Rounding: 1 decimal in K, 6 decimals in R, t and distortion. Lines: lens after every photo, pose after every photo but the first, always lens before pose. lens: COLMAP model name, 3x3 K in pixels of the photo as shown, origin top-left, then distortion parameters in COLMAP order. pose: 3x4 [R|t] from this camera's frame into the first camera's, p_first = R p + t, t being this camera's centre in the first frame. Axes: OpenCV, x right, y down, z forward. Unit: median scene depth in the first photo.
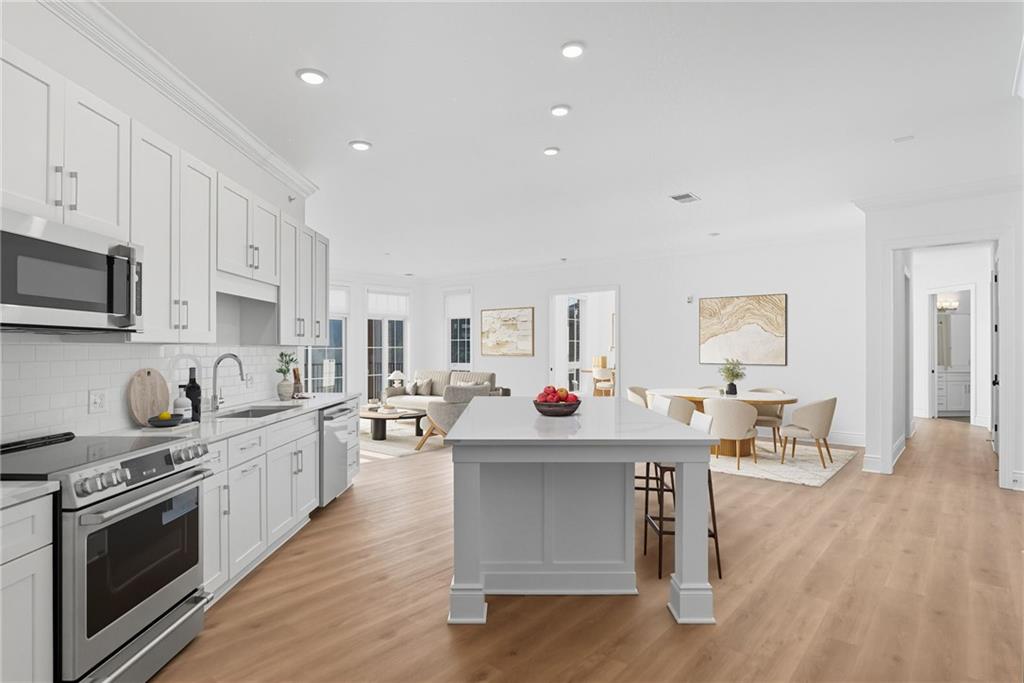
lens RADIAL K [[562.0, 0, 512.0], [0, 562.0, 341.5], [0, 0, 1]] dist [0.002038, 0.000511]
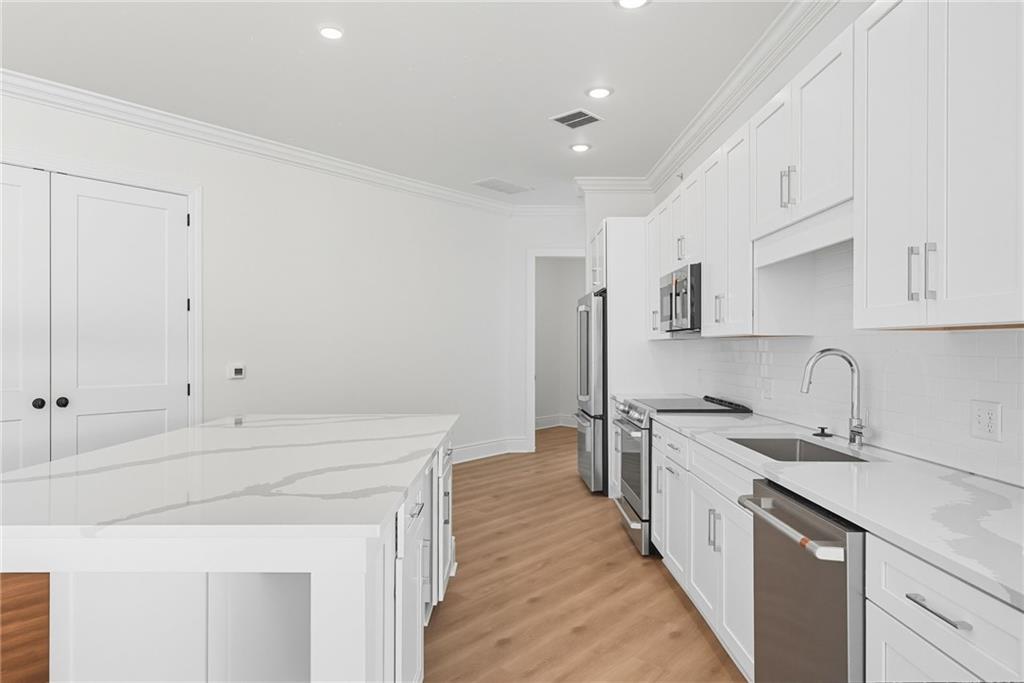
lens RADIAL K [[619.2, 0, 512.0], [0, 619.2, 341.5], [0, 0, 1]] dist [0.001222, -0.000016]
pose [[-0.999979, 0.006244, 0.001716, -0.201555], [0.006202, 0.999710, -0.023262, 0.034161], [-0.001860, -0.023251, -0.999728, 1.999770]]
